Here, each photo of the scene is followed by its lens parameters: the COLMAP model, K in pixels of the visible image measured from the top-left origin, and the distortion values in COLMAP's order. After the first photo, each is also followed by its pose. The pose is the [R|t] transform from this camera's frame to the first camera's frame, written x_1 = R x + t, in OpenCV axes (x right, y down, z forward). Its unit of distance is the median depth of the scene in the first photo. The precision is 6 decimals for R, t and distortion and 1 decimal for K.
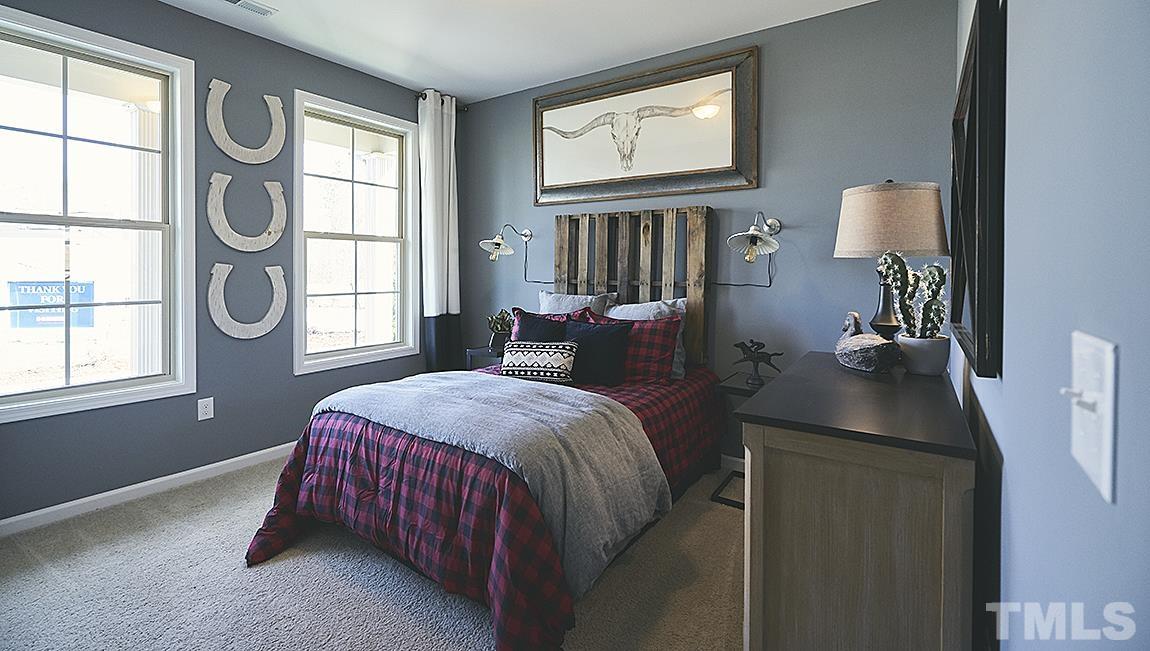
lens RADIAL K [[514.6, 0, 589.0], [0, 514.6, 276.6], [0, 0, 1]] dist [-0.002953, 0.000205]
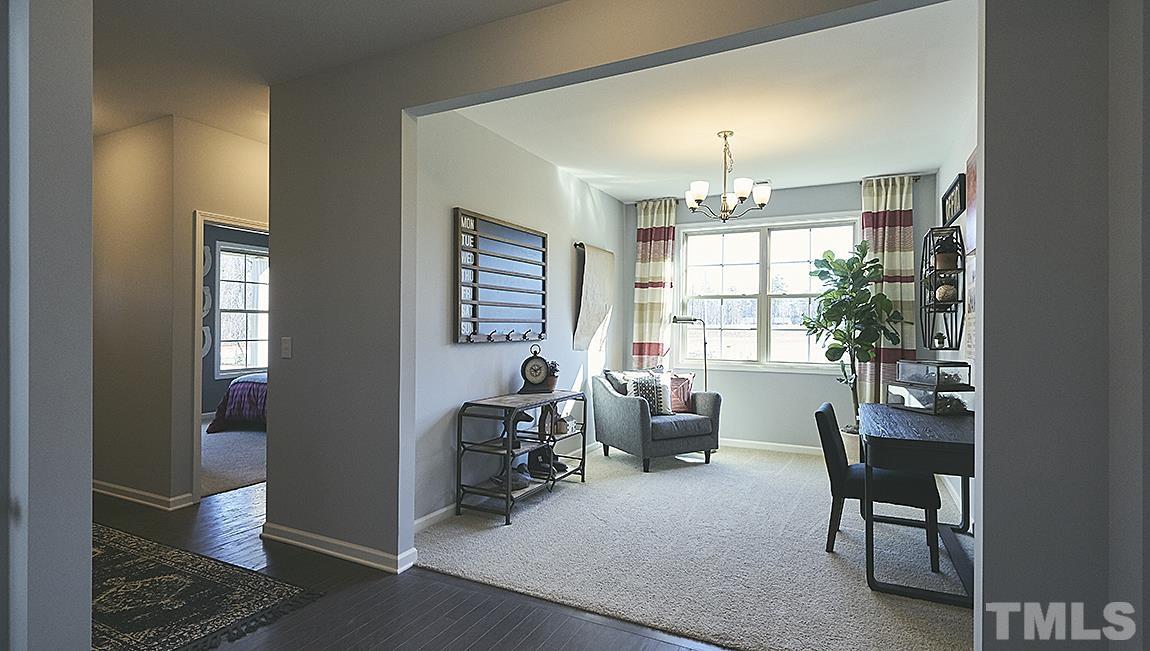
lens RADIAL K [[551.1, 0, 575.4], [0, 551.1, 326.7], [0, 0, 1]] dist [0.000196, -0.000568]
pose [[0.992039, -0.004605, 0.125850, 0.827002], [0.006863, 0.999823, -0.017514, 0.042564], [-0.125747, 0.018238, 0.991895, -1.955923]]
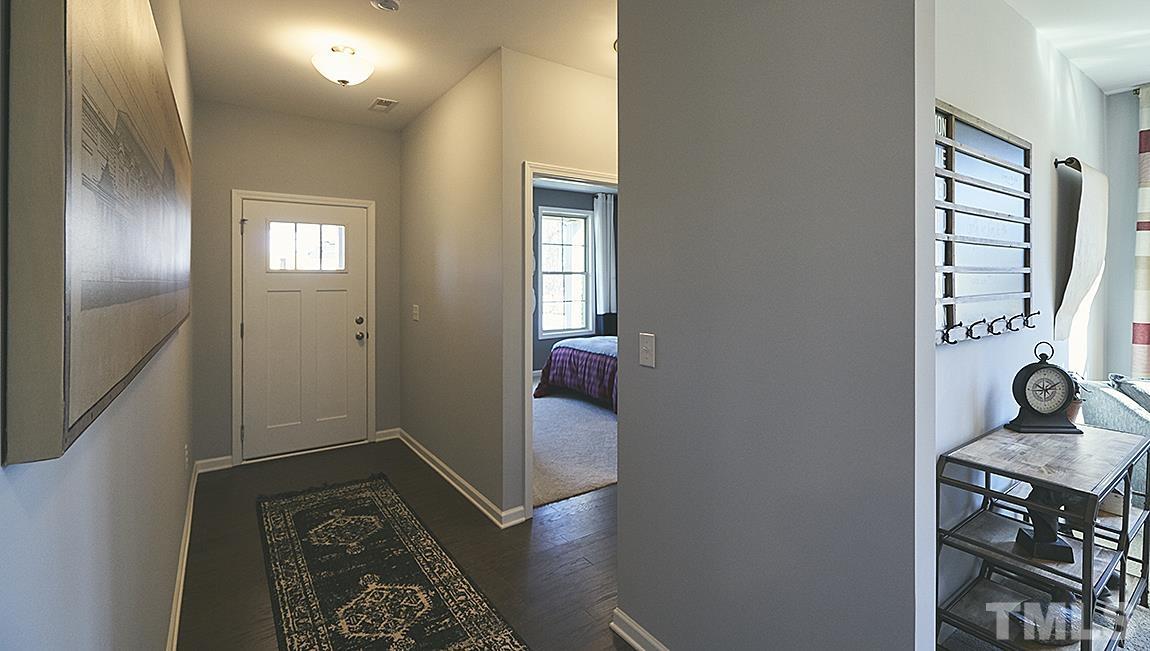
lens RADIAL K [[514.6, 0, 579.5], [0, 514.6, 283.5], [0, 0, 1]] dist [-0.002953, 0.000205]
pose [[0.934110, -0.008350, -0.356889, 0.499074], [0.005161, 0.999938, -0.009887, -0.027087], [0.356949, 0.007394, 0.934095, -1.344042]]
